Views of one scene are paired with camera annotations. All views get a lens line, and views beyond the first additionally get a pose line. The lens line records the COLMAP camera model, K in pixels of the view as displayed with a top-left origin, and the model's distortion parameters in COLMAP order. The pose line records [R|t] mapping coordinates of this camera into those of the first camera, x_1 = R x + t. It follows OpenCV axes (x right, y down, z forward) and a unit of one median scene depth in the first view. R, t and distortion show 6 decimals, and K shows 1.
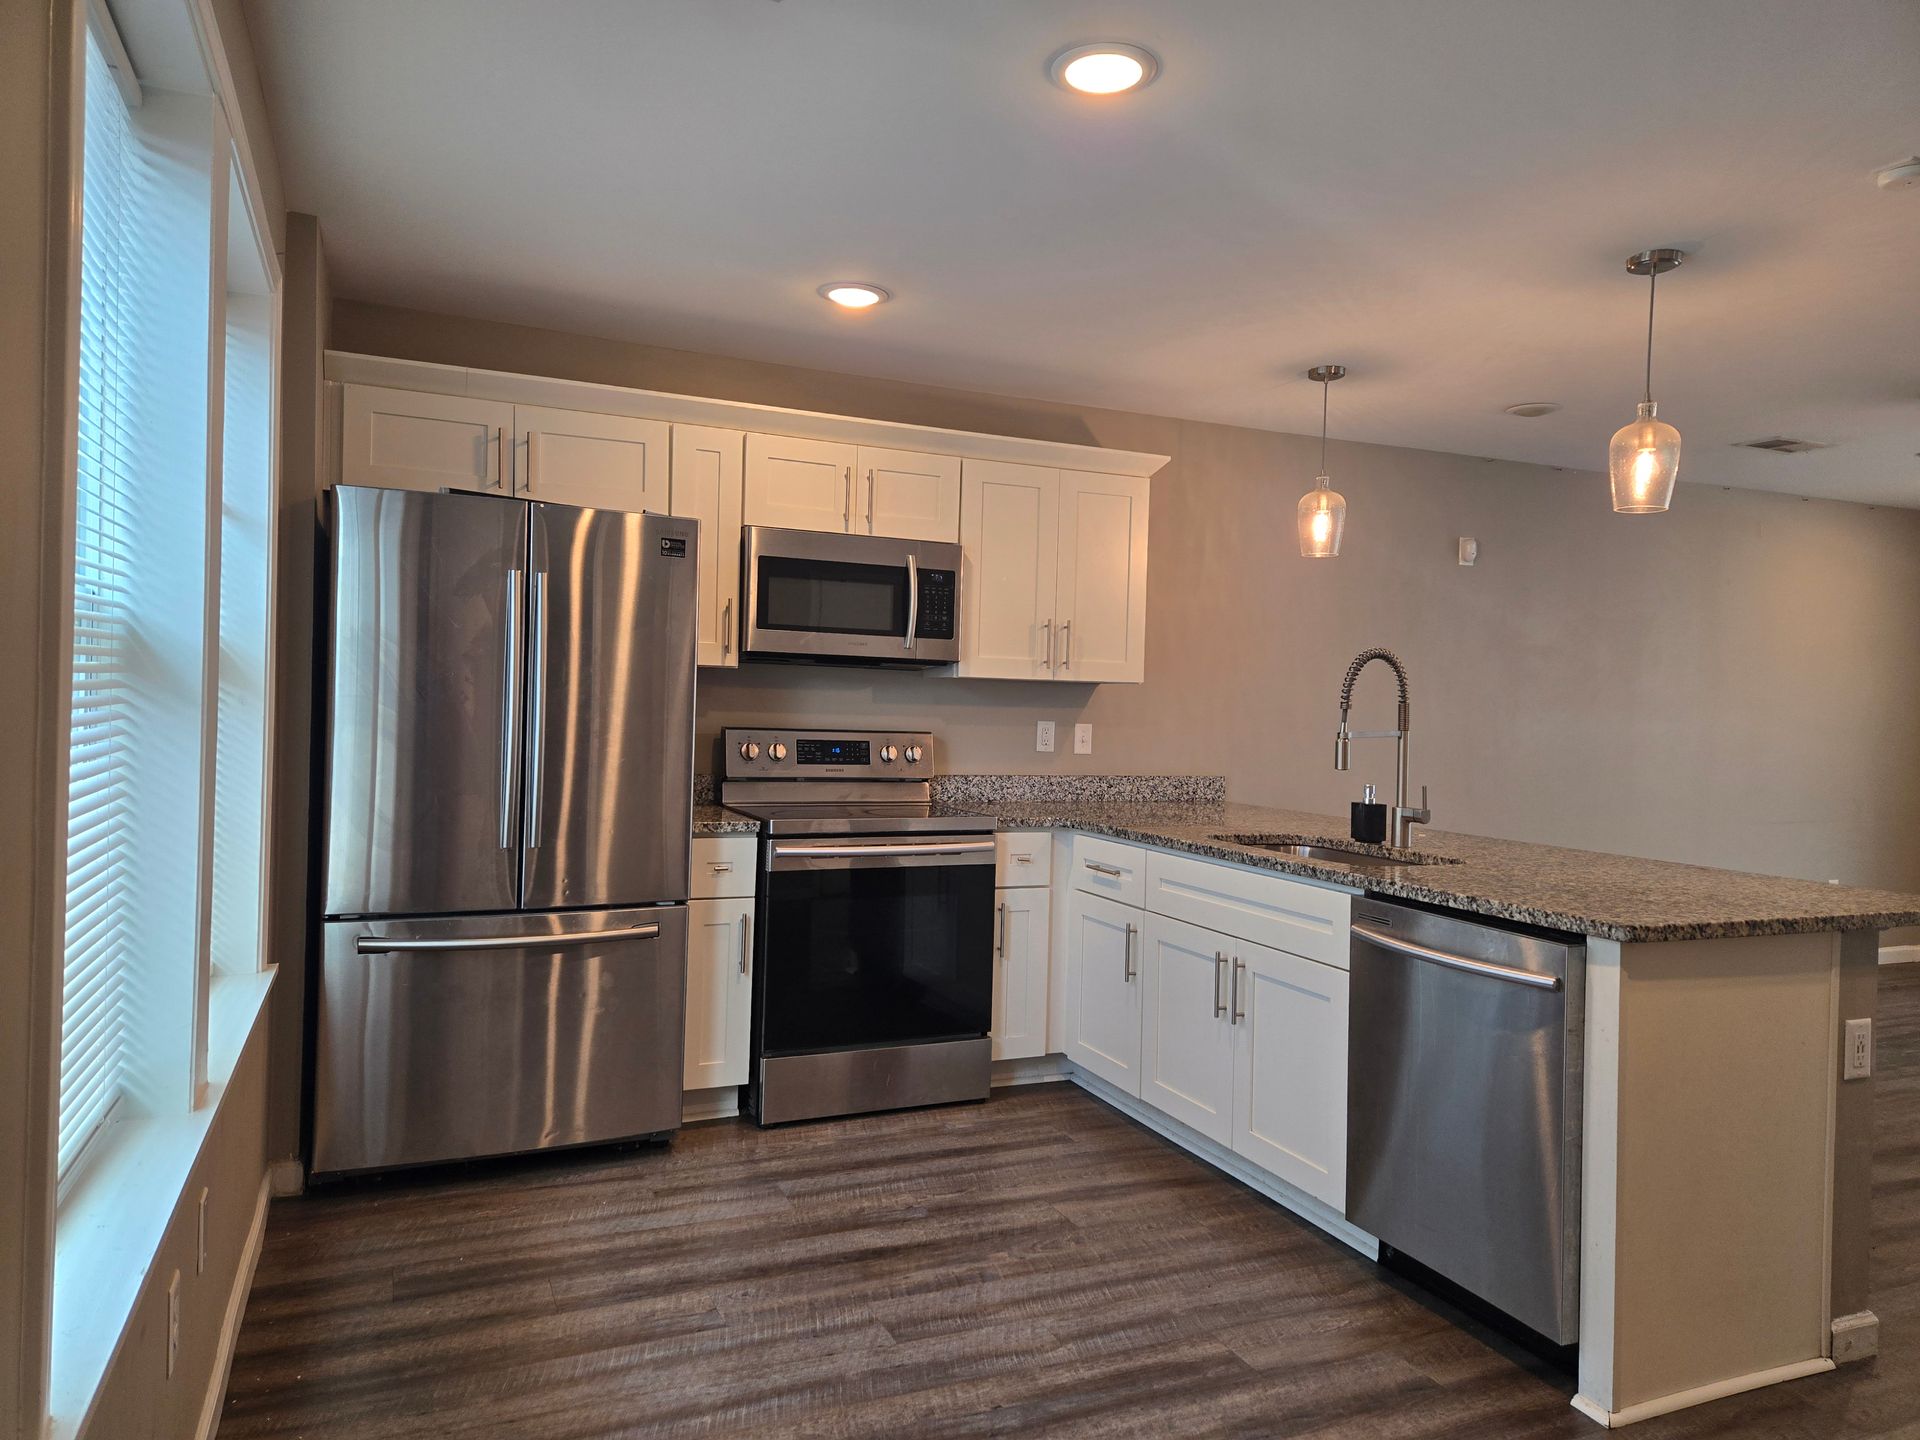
lens RADIAL K [[1286.6, 0, 969.9], [0, 1286.6, 716.9], [0, 0, 1]] dist [0.077658, -0.063720]
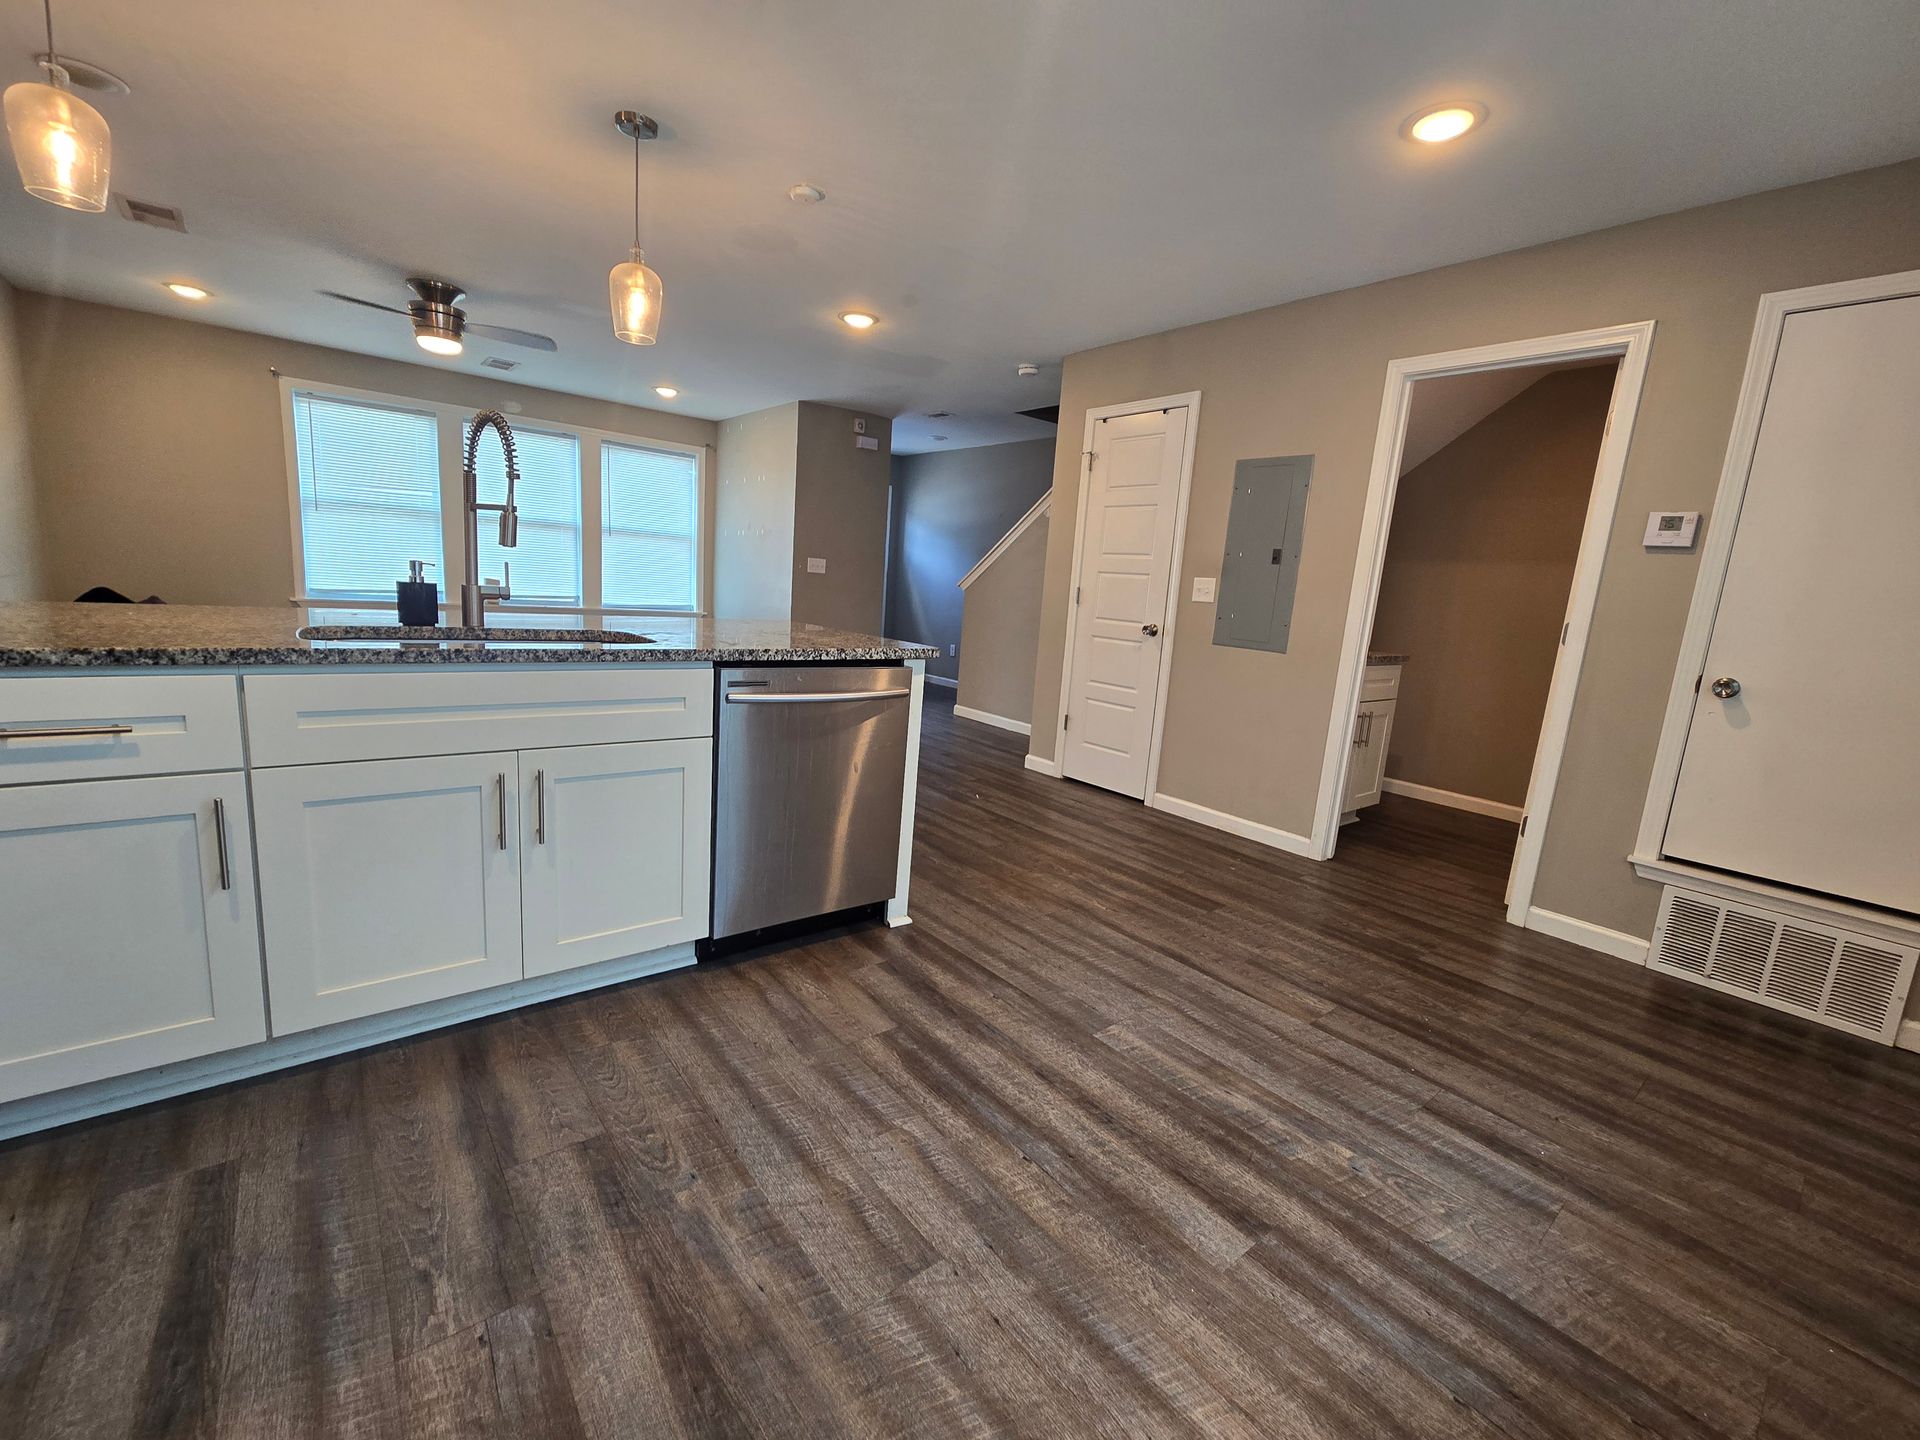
lens RADIAL K [[791.4, 0, 950.8], [0, 791.4, 722.7], [0, 0, 1]] dist [0.001134, 0.000737]
pose [[-0.255829, -0.214591, 0.942604, -0.434324], [-0.065893, 0.976655, 0.204459, 0.032980], [-0.964474, -0.009804, -0.263997, 1.056071]]
